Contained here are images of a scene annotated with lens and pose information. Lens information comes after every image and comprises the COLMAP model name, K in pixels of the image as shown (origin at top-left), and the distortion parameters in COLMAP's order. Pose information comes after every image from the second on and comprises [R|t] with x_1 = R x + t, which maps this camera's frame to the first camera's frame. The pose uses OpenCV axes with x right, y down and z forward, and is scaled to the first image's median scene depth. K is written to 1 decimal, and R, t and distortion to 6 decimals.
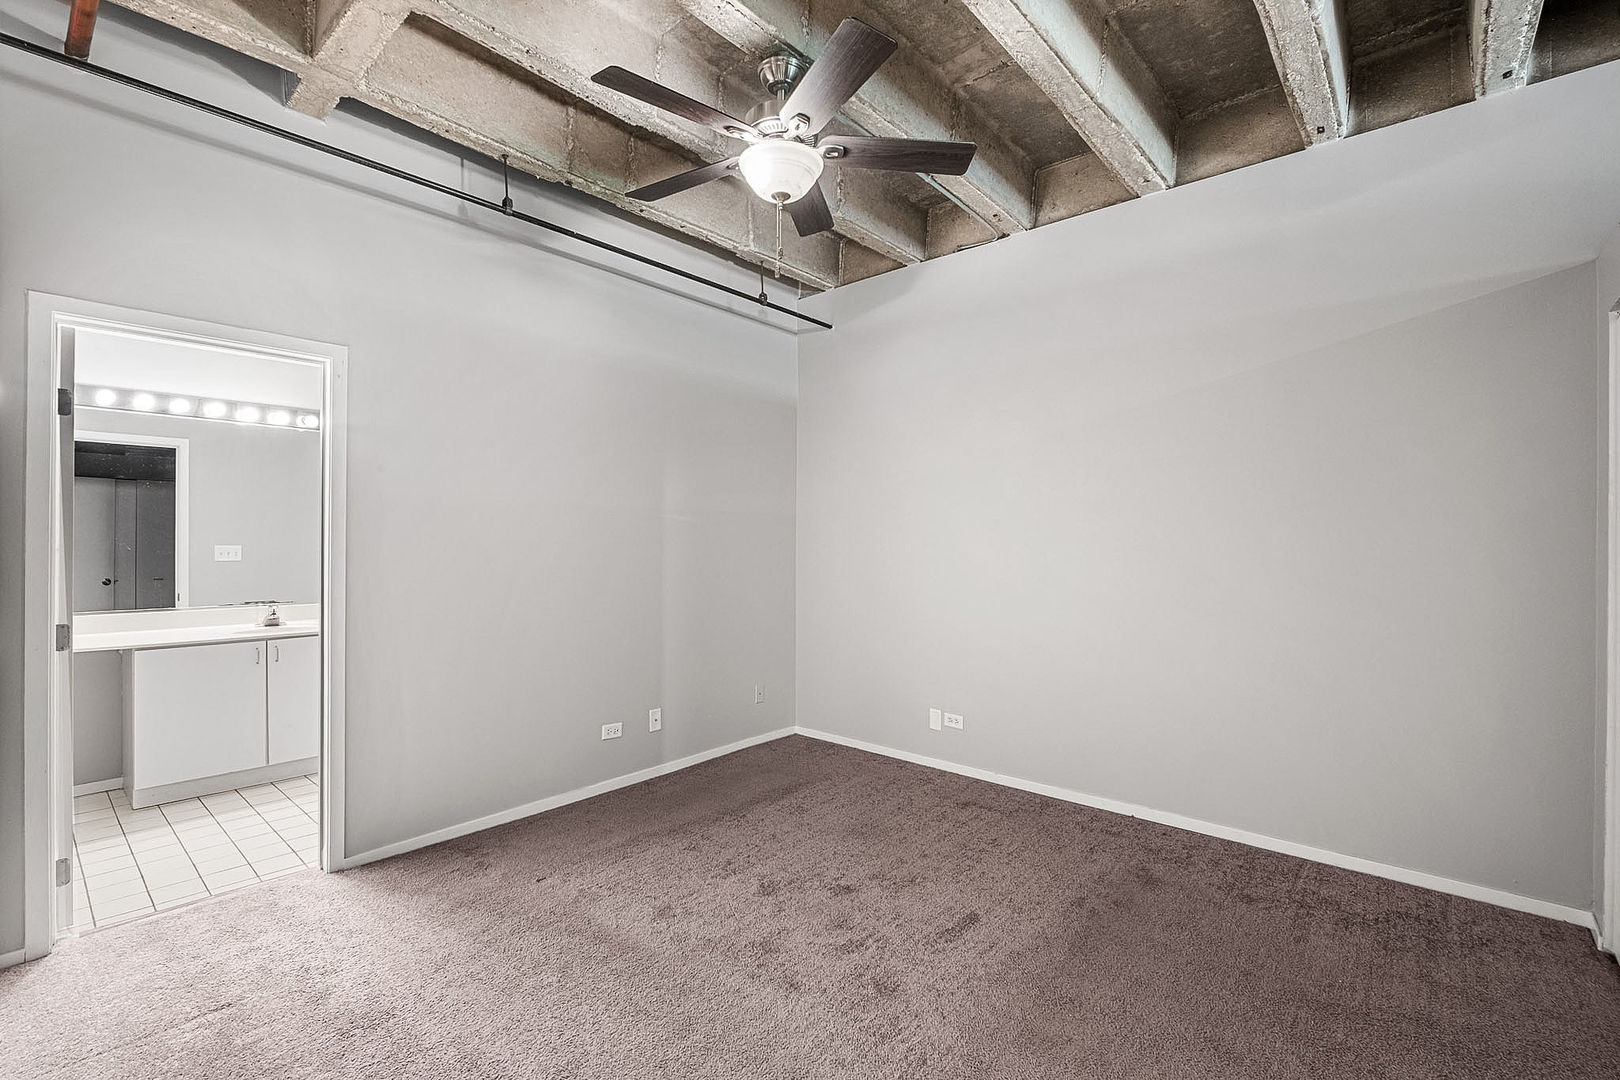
lens RADIAL K [[709.8, 0, 803.5], [0, 709.8, 540.1], [0, 0, 1]] dist [-0.008564, -0.001262]
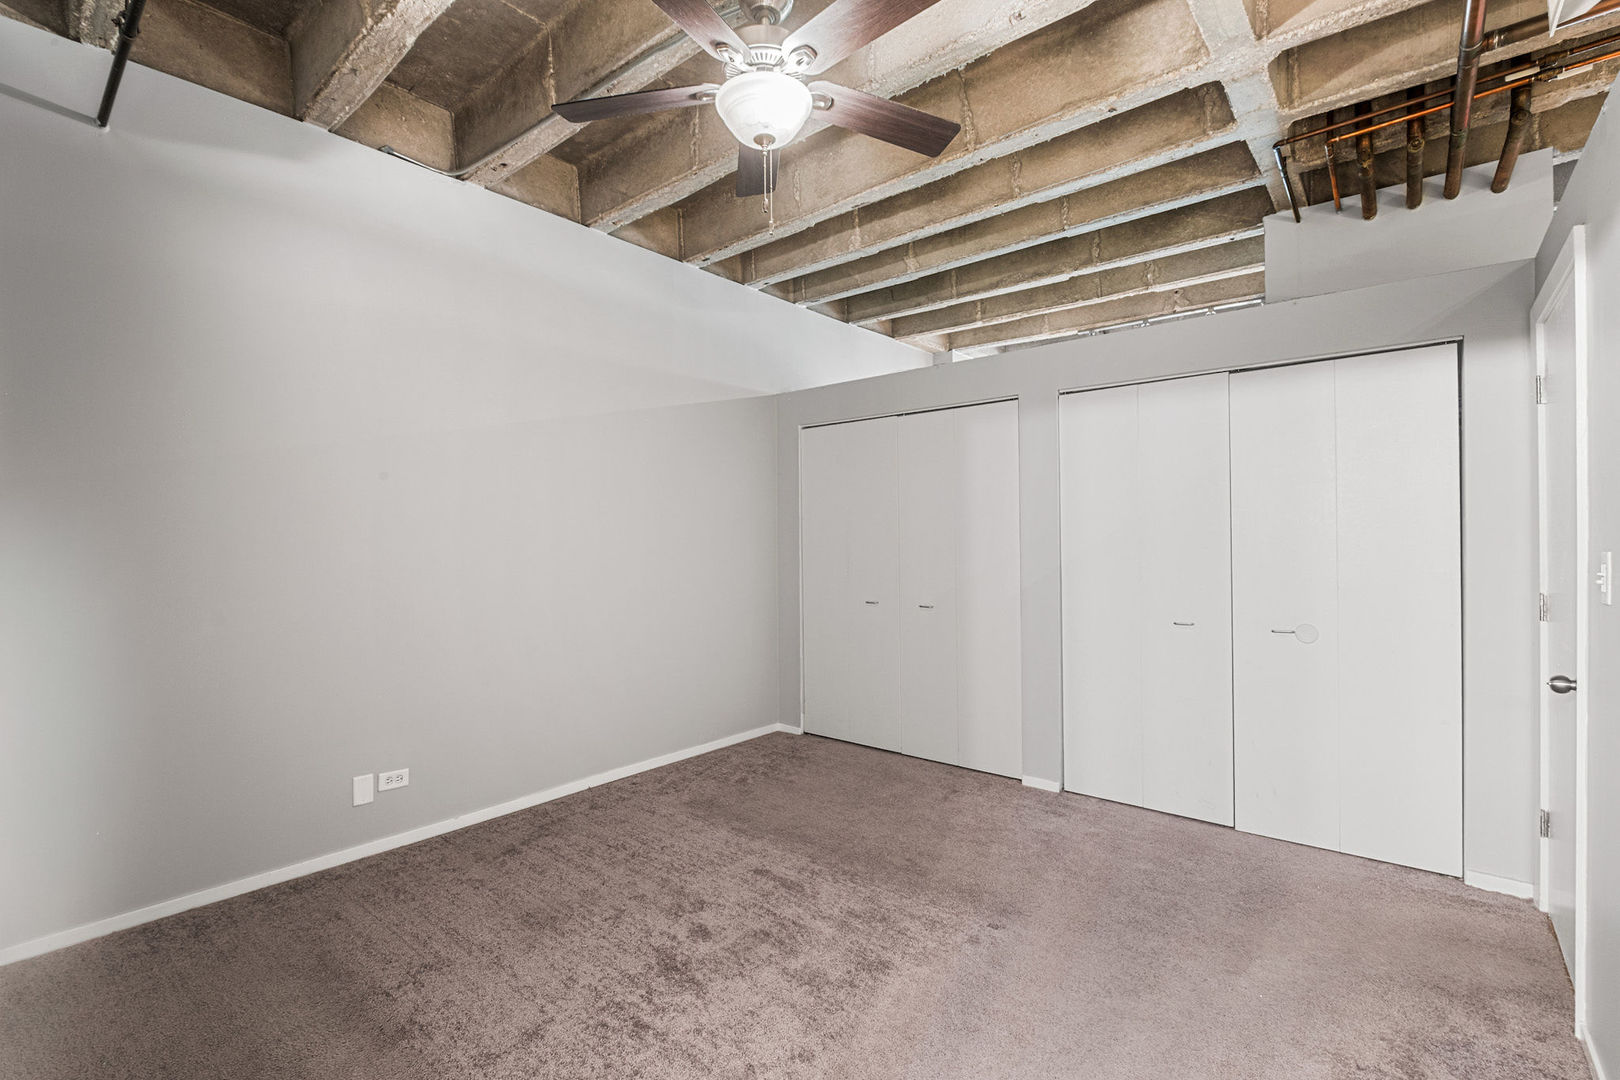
lens RADIAL K [[711.5, 0, 803.4], [0, 711.5, 534.0], [0, 0, 1]] dist [-0.010345, -0.001564]
pose [[-0.011329, -0.000988, 0.999935, -0.700538], [0.006863, 0.999976, 0.001066, -0.001110], [-0.999912, 0.006875, -0.011322, 0.748611]]
